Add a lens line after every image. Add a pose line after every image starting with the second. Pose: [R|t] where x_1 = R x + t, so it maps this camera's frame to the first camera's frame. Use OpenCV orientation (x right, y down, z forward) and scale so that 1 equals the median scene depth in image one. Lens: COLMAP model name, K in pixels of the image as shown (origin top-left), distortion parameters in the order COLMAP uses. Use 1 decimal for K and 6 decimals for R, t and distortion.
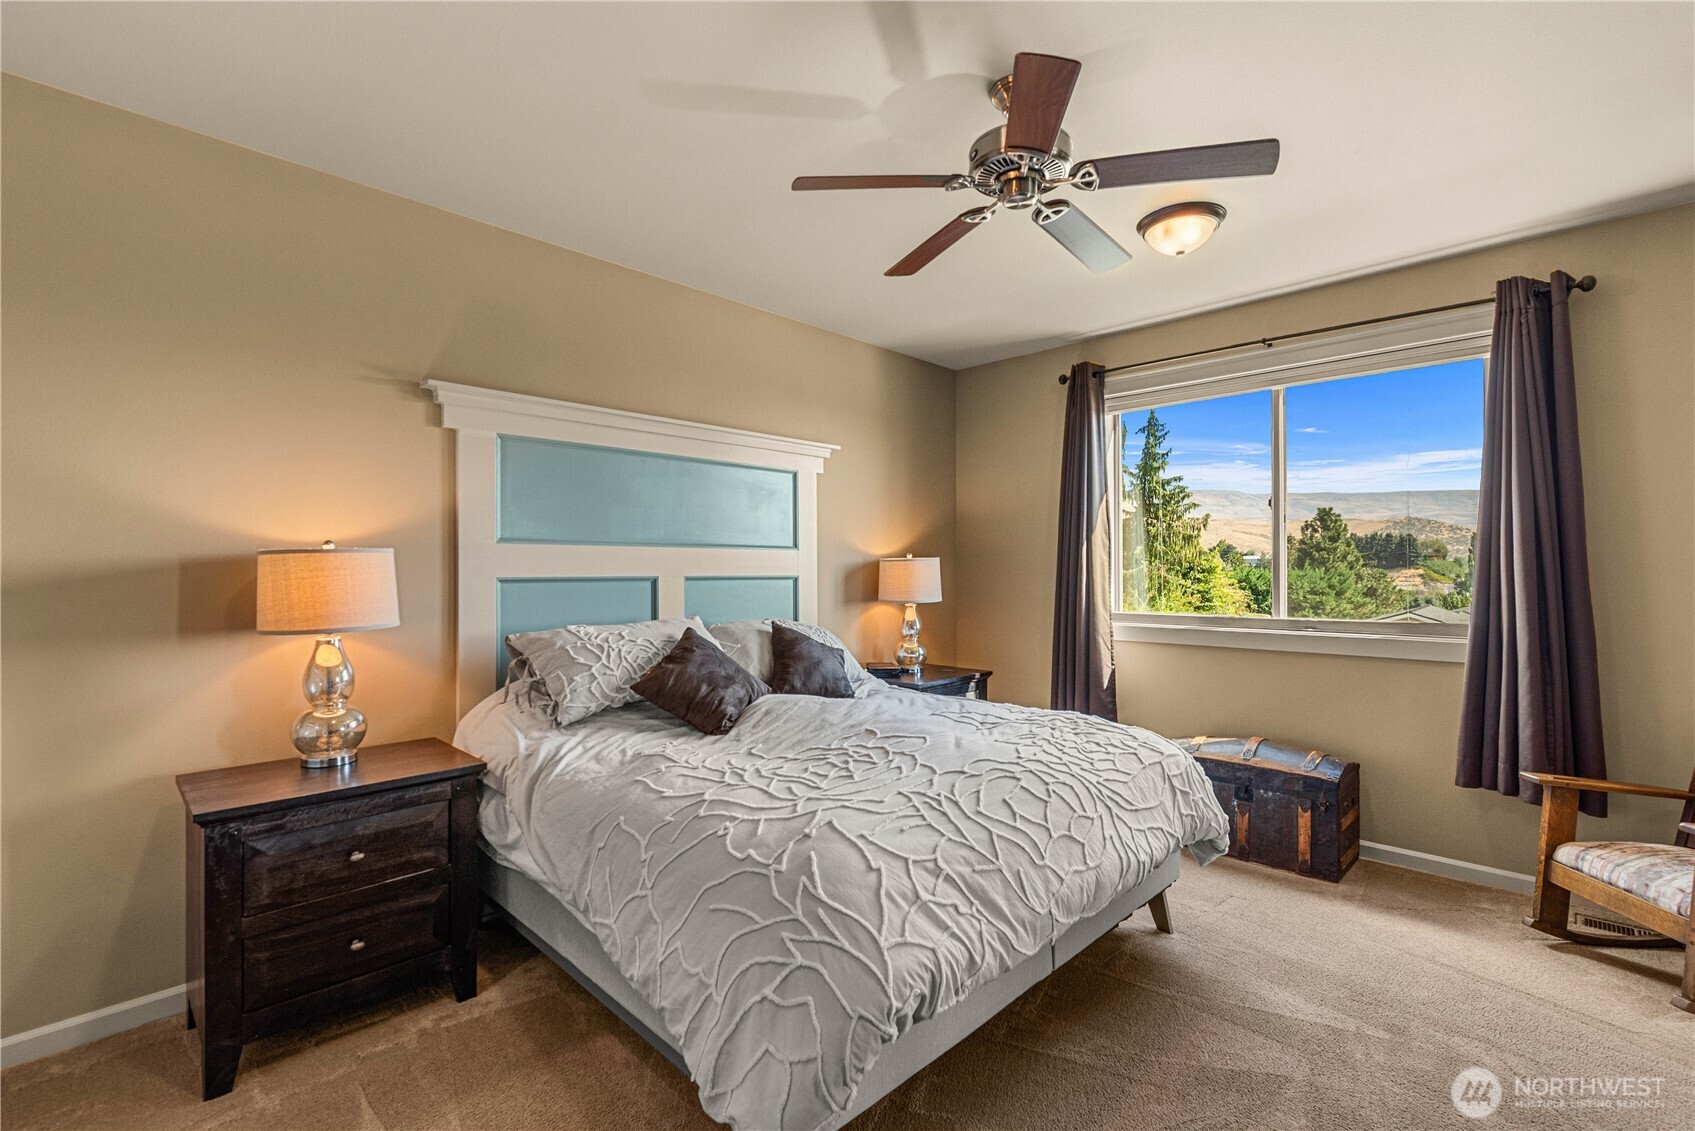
lens RADIAL K [[754.9, 0, 856.4], [0, 754.9, 566.7], [0, 0, 1]] dist [0.001051, 0.000355]
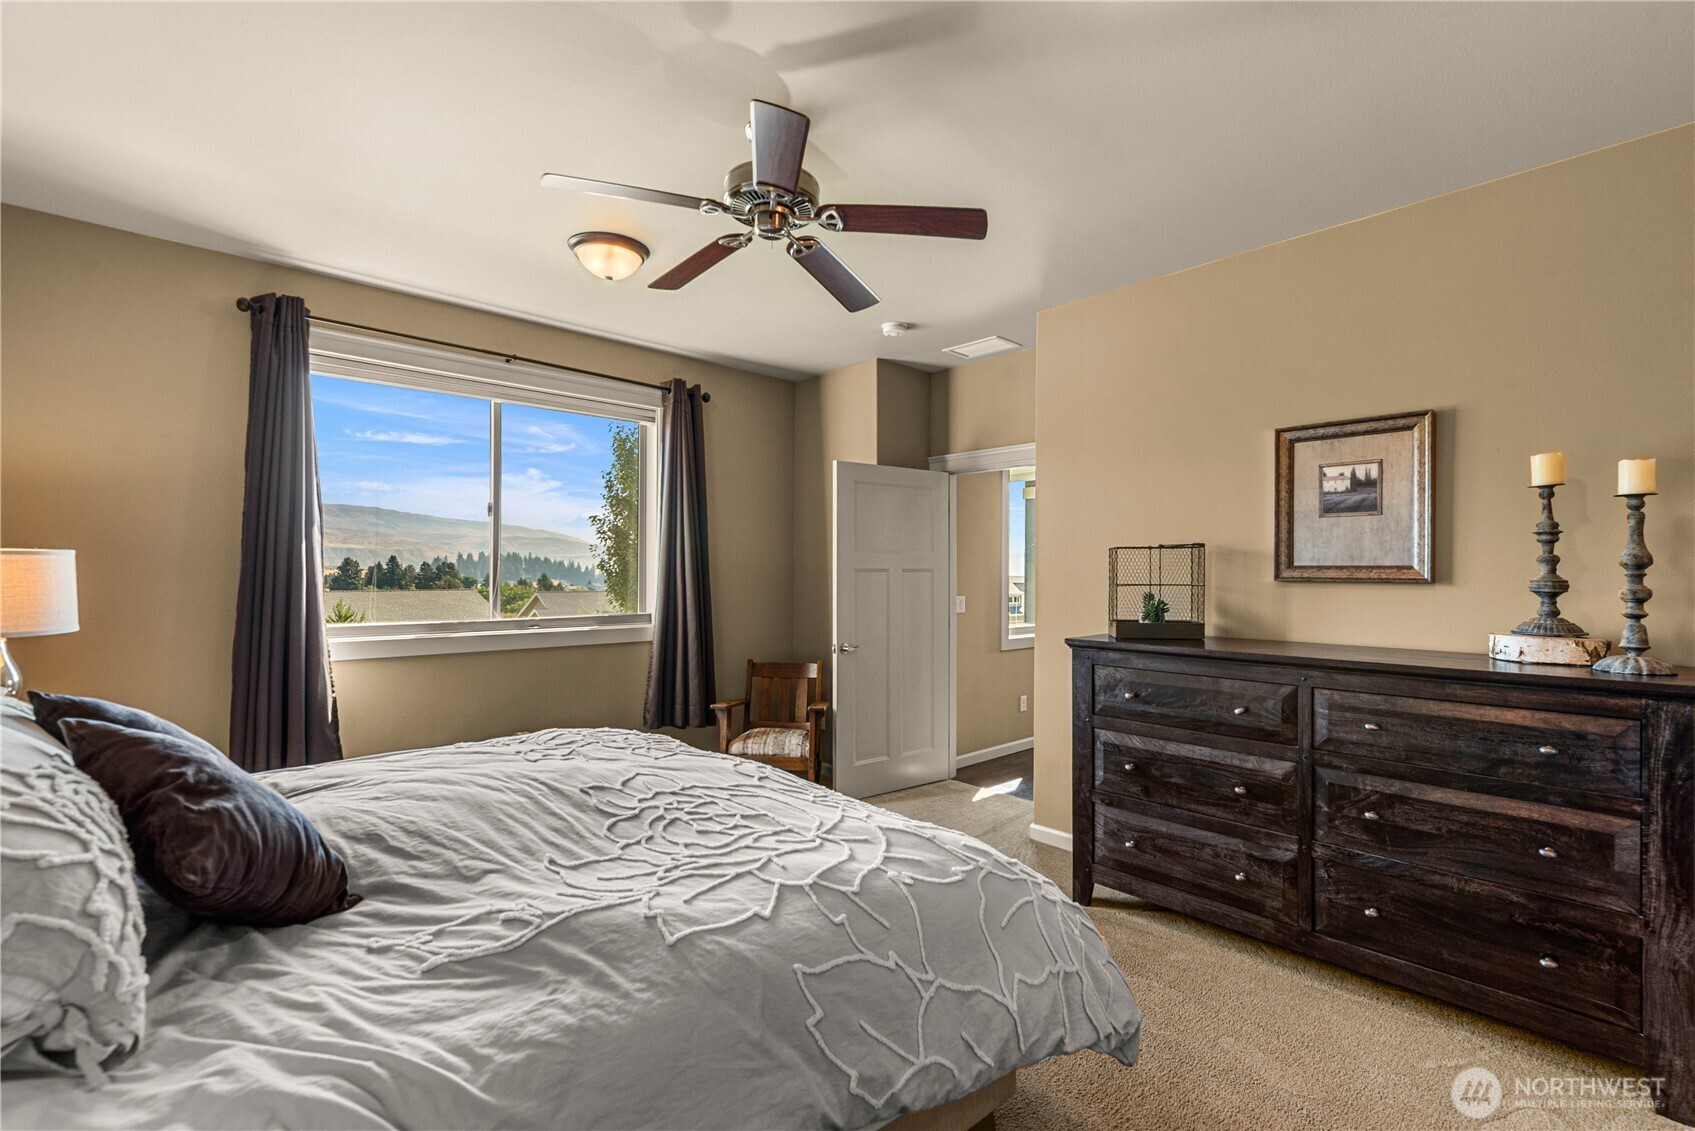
lens RADIAL K [[724.2, 0, 883.1], [0, 724.2, 570.2], [0, 0, 1]] dist [0.002581, 0.000290]
pose [[0.060702, 0.007884, 0.998125, -0.806735], [-0.005932, 0.999954, -0.007538, 0.004344], [-0.998138, -0.005463, 0.060746, 0.785512]]
